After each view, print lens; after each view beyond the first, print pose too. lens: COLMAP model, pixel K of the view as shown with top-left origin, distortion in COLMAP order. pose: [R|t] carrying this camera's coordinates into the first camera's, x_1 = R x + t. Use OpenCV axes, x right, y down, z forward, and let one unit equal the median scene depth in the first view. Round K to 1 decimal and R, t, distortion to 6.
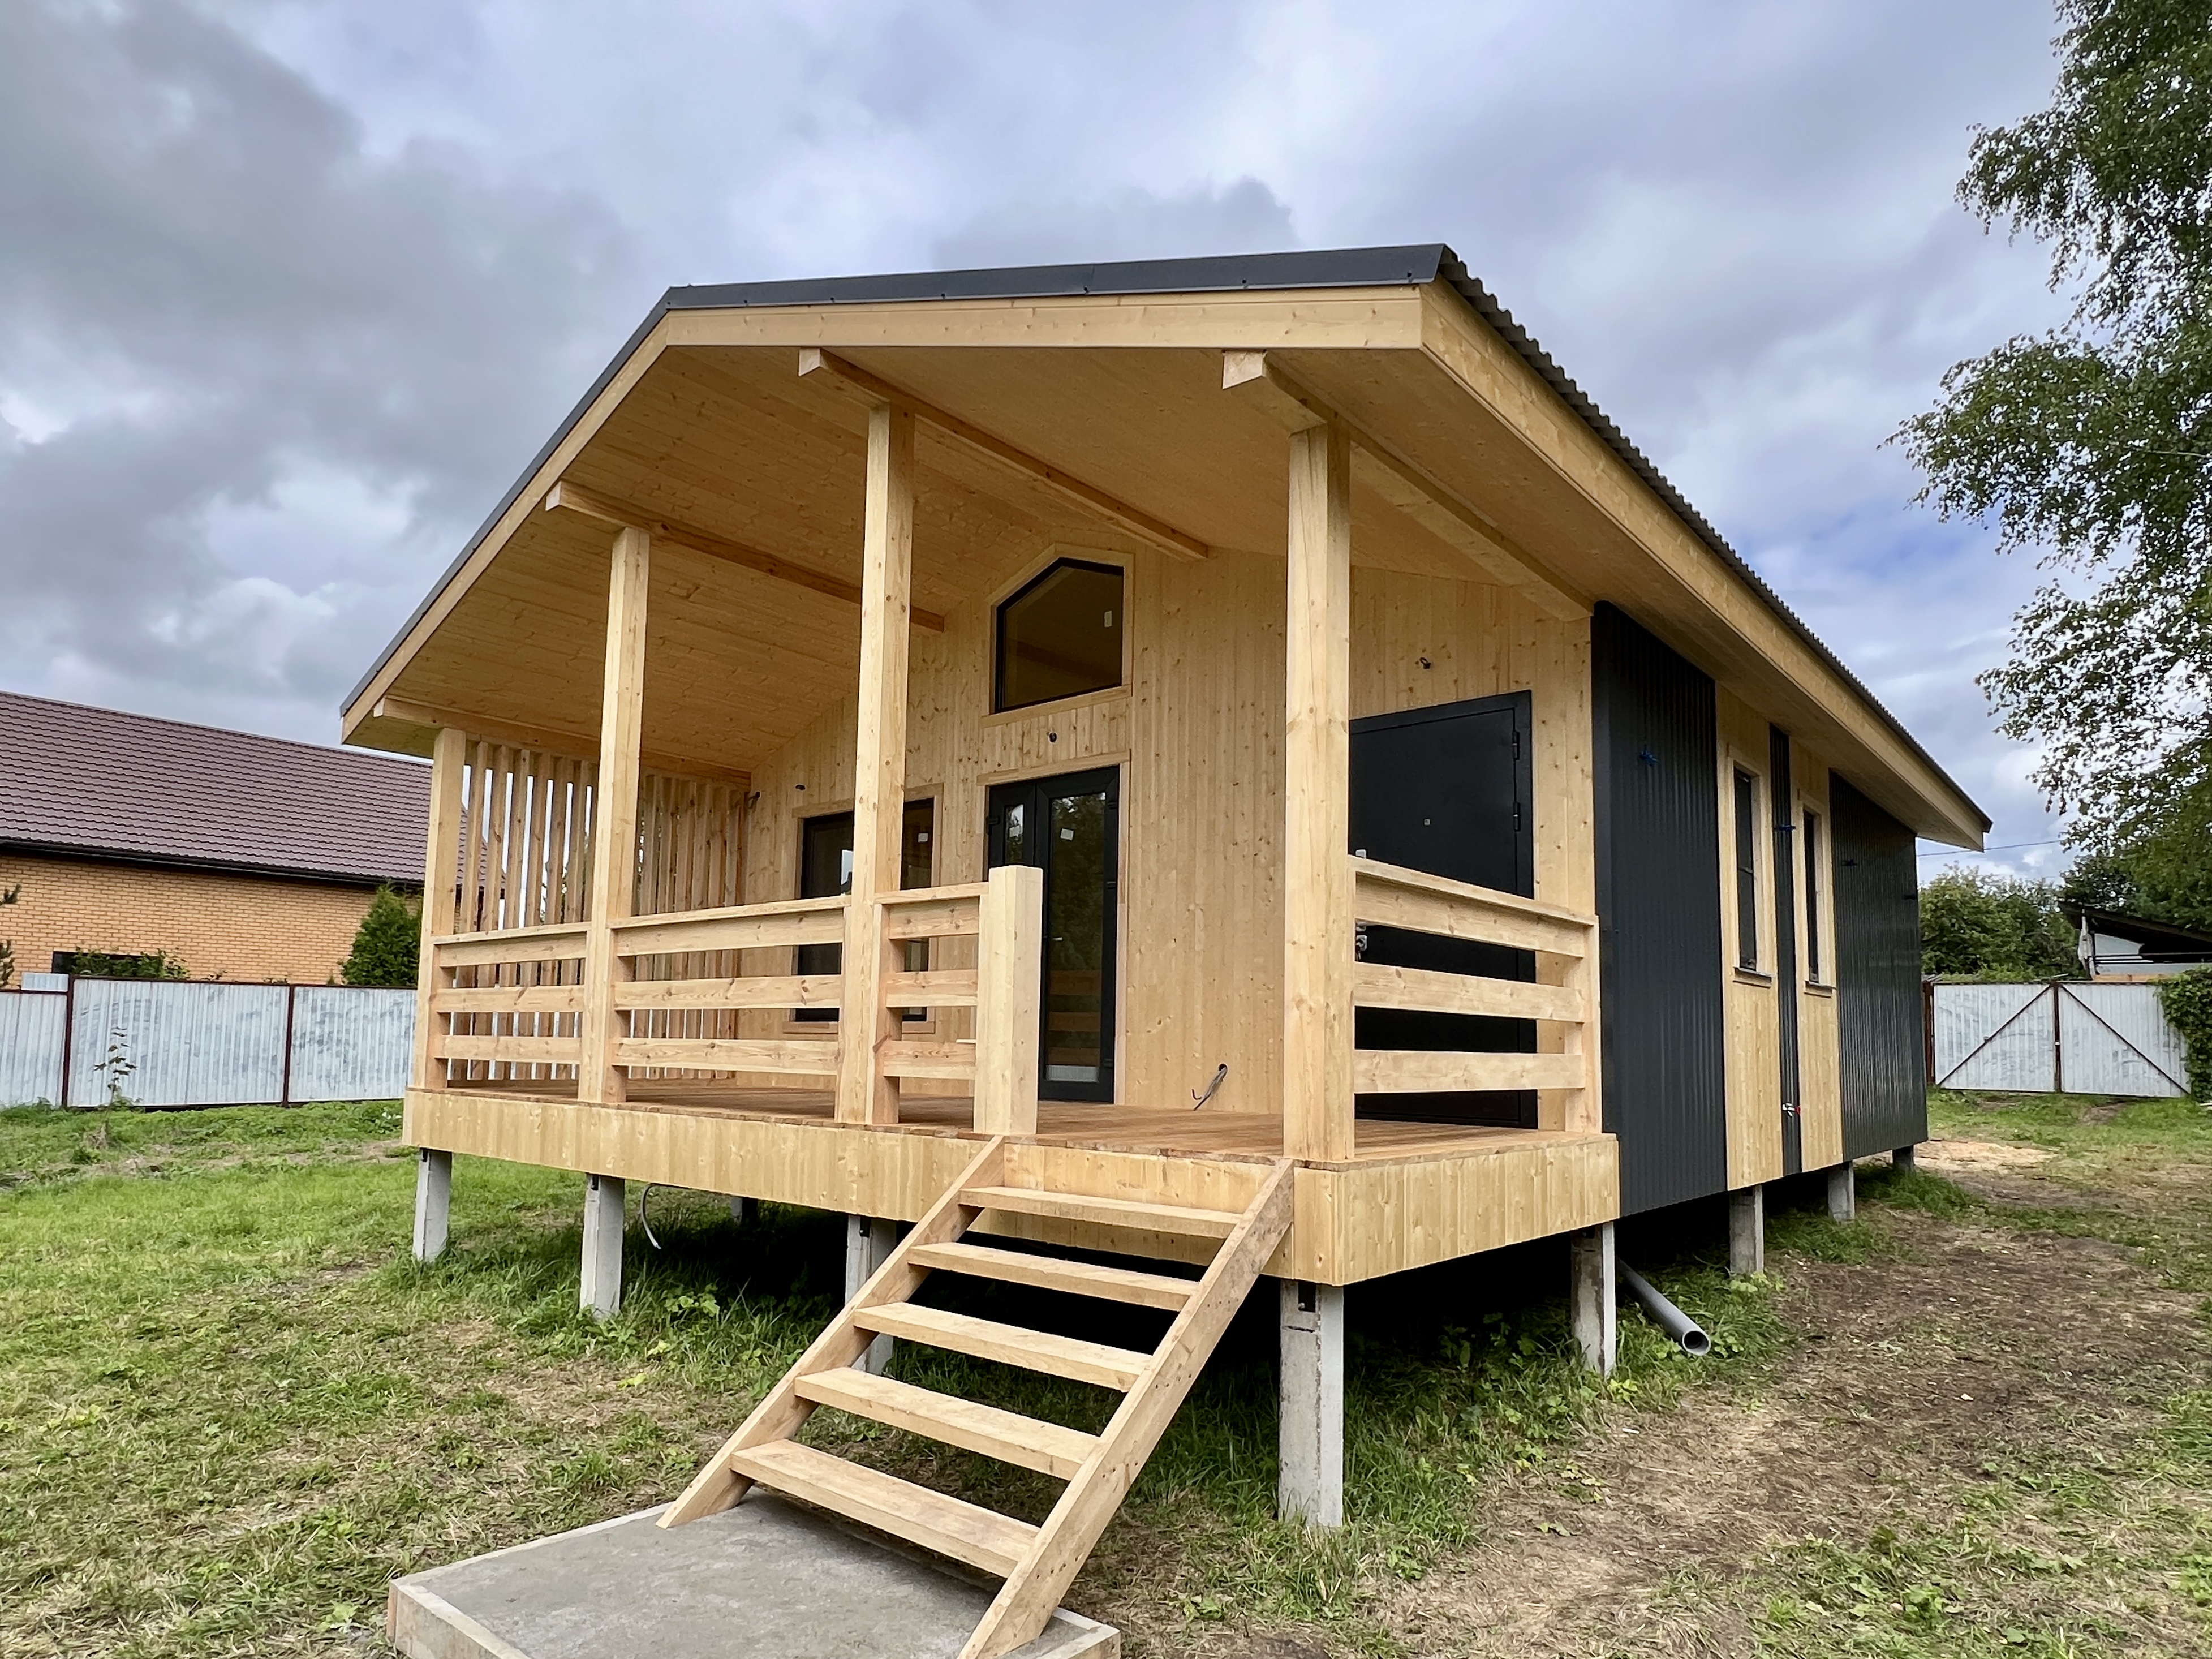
lens RADIAL K [[1297.5, 0, 1101.2], [0, 1297.5, 924.1], [0, 0, 1]] dist [-0.004584, 0.000785]
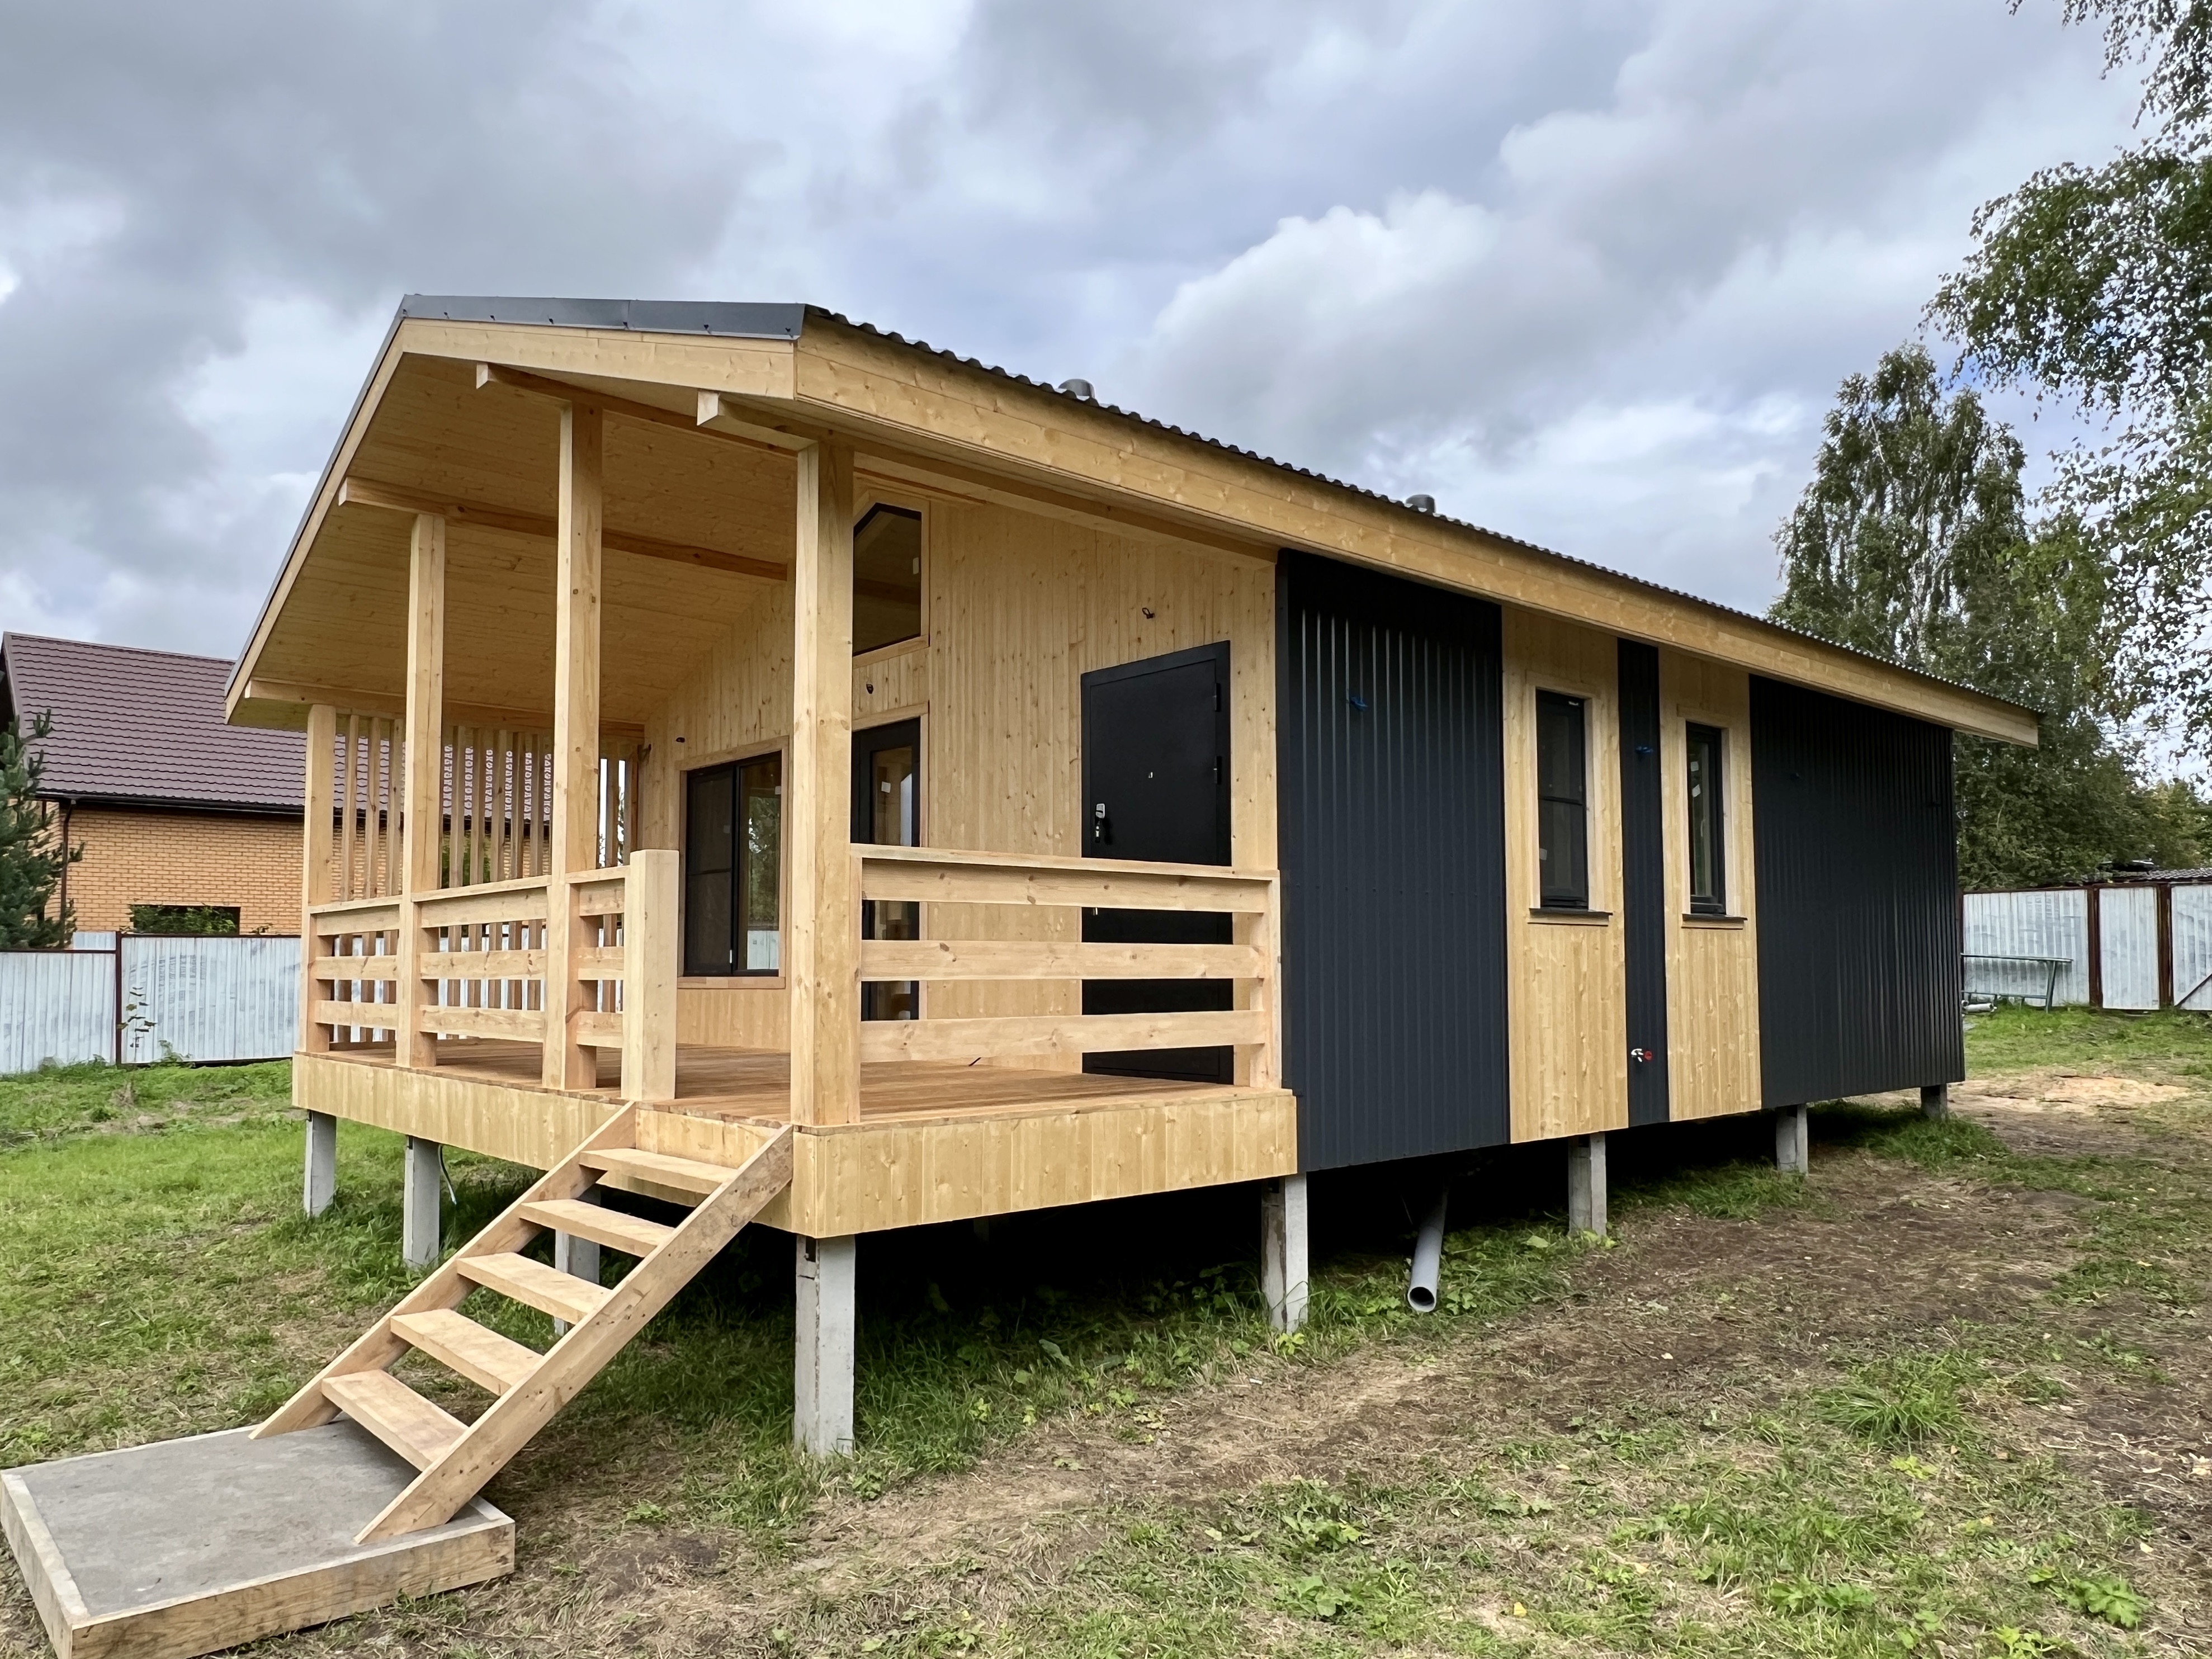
lens RADIAL K [[1494.8, 0, 1108.0], [0, 1494.8, 880.4], [0, 0, 1]] dist [-0.000816, 0.000338]
pose [[0.990252, -0.029704, -0.136085, 0.344923], [0.034279, 0.998919, 0.031400, -0.032852], [0.135005, -0.035759, 0.990199, -0.124552]]
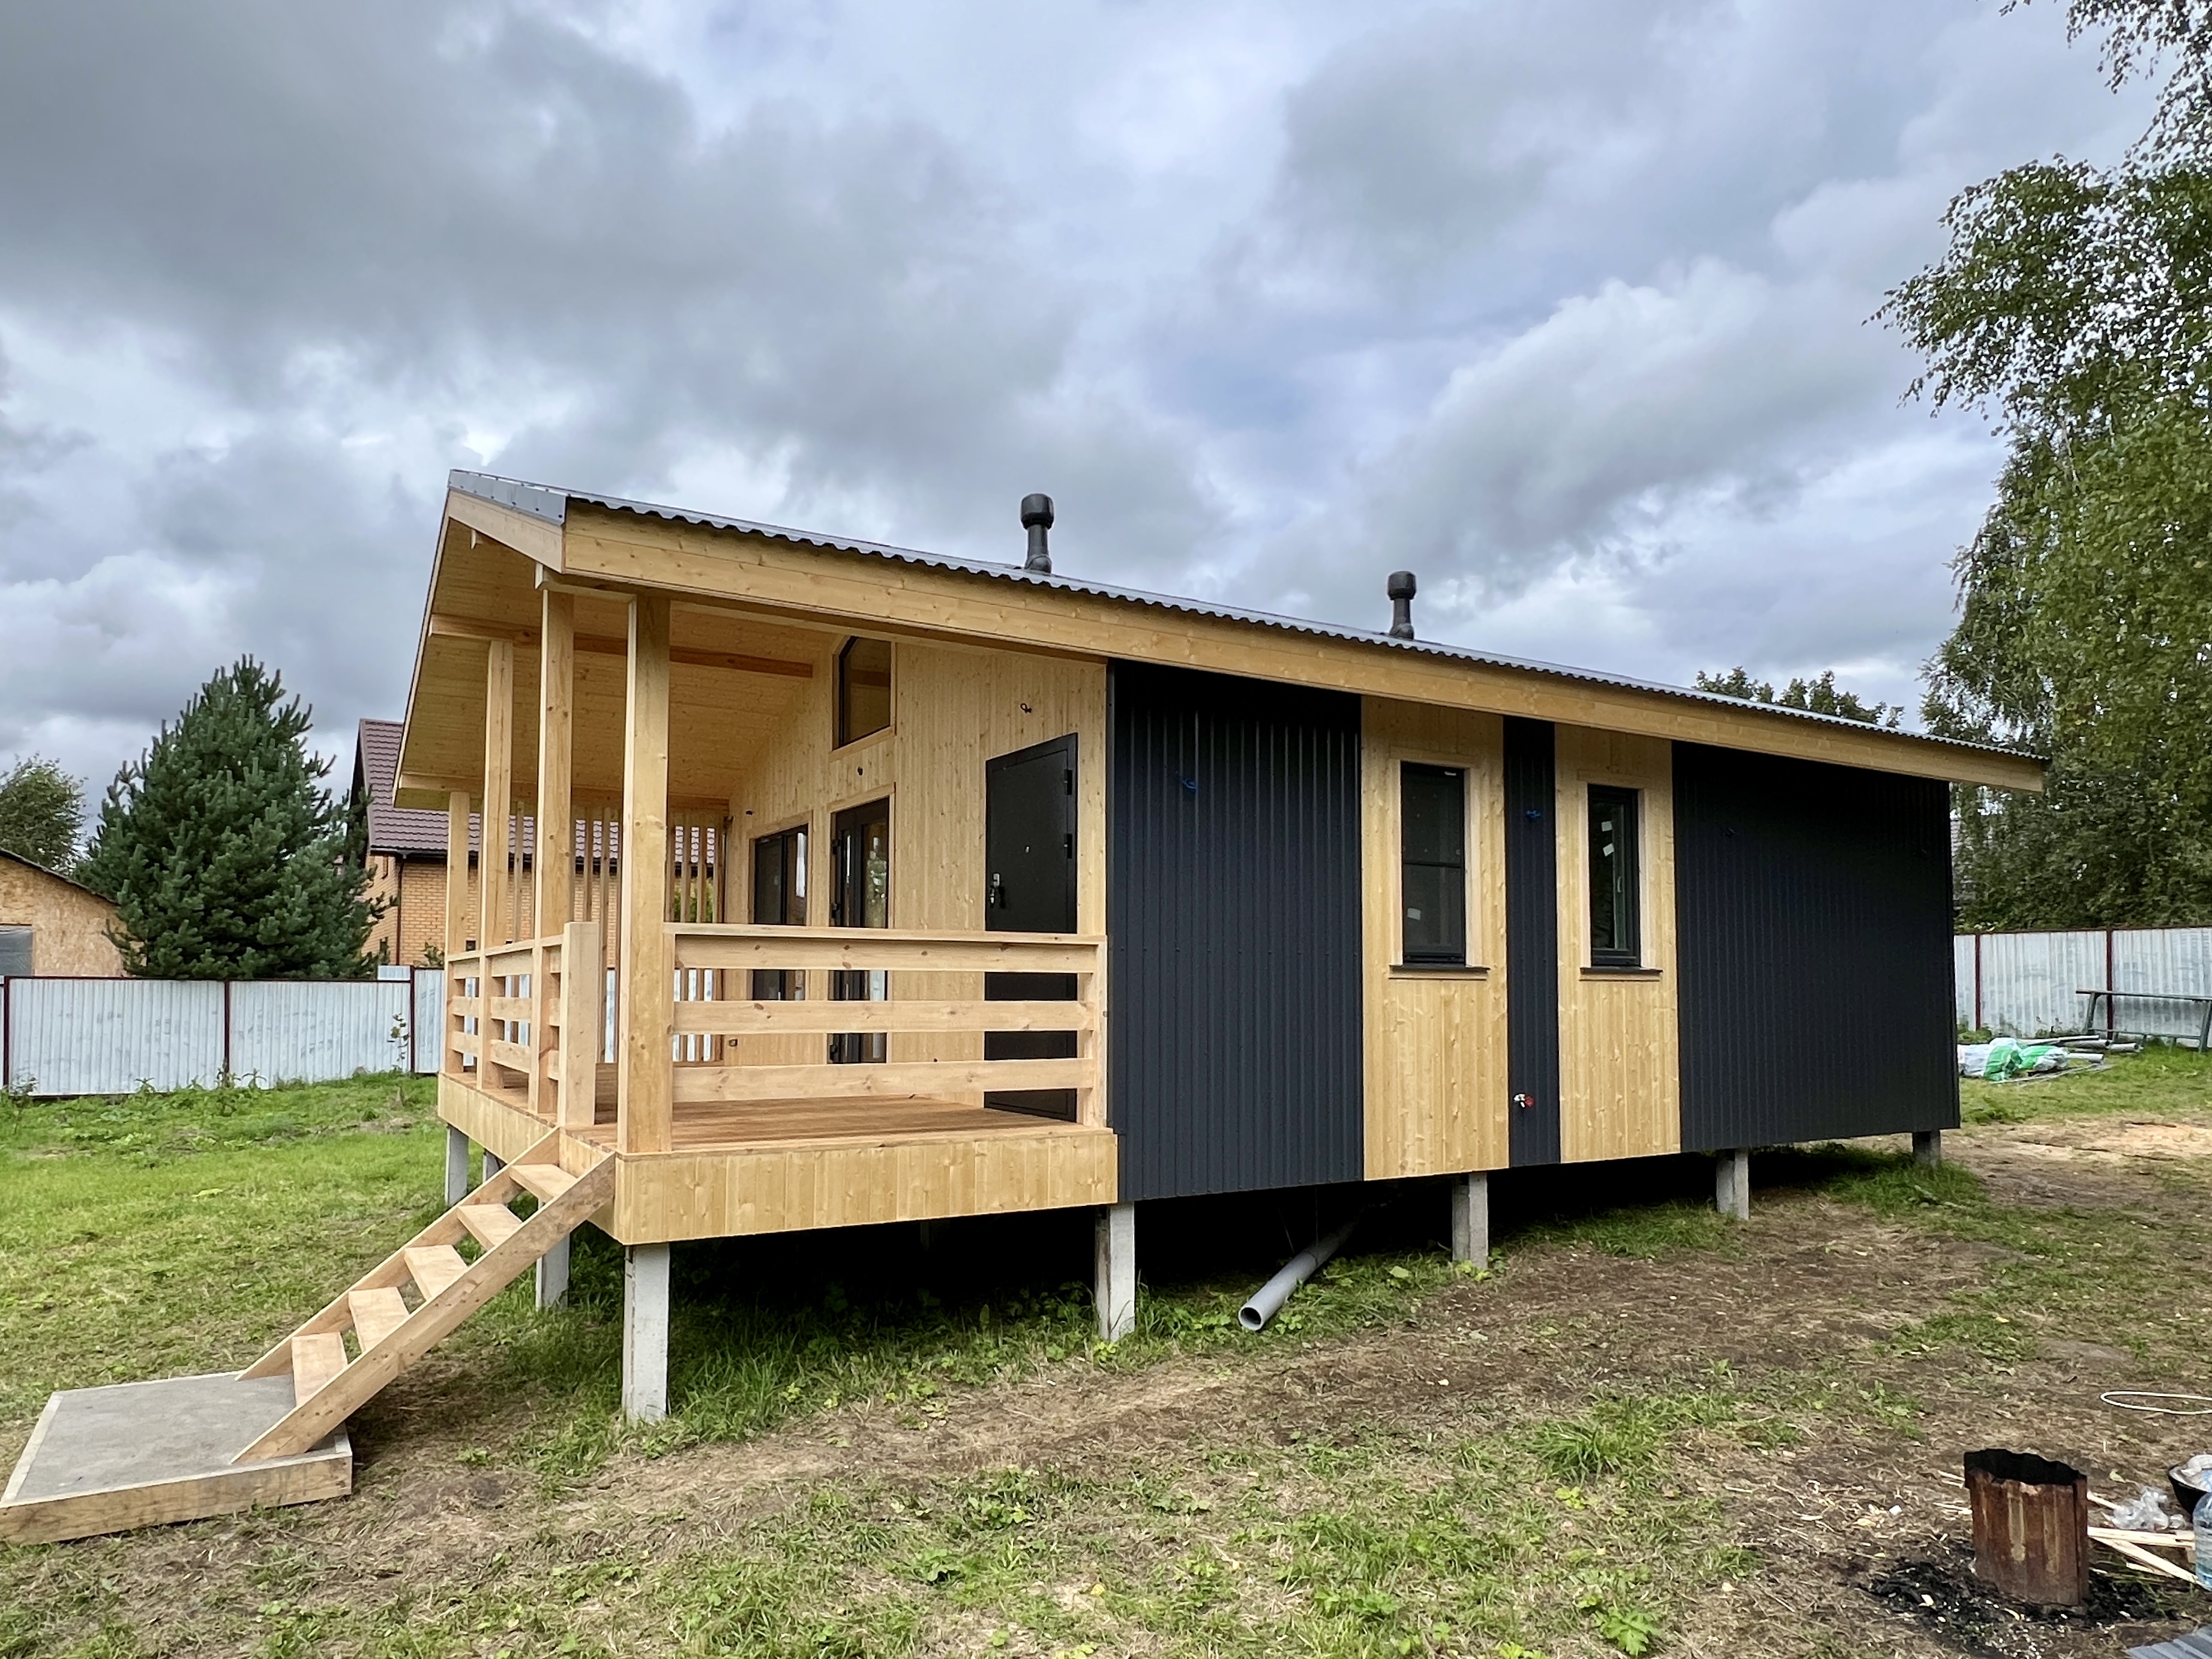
lens RADIAL K [[1376.6, 0, 1077.0], [0, 1376.6, 918.7], [0, 0, 1]] dist [-0.001110, 0.000543]
pose [[0.946979, -0.032470, -0.319651, 0.625682], [0.044345, 0.998568, 0.029939, -0.048807], [0.318221, -0.042527, 0.947062, -0.117176]]
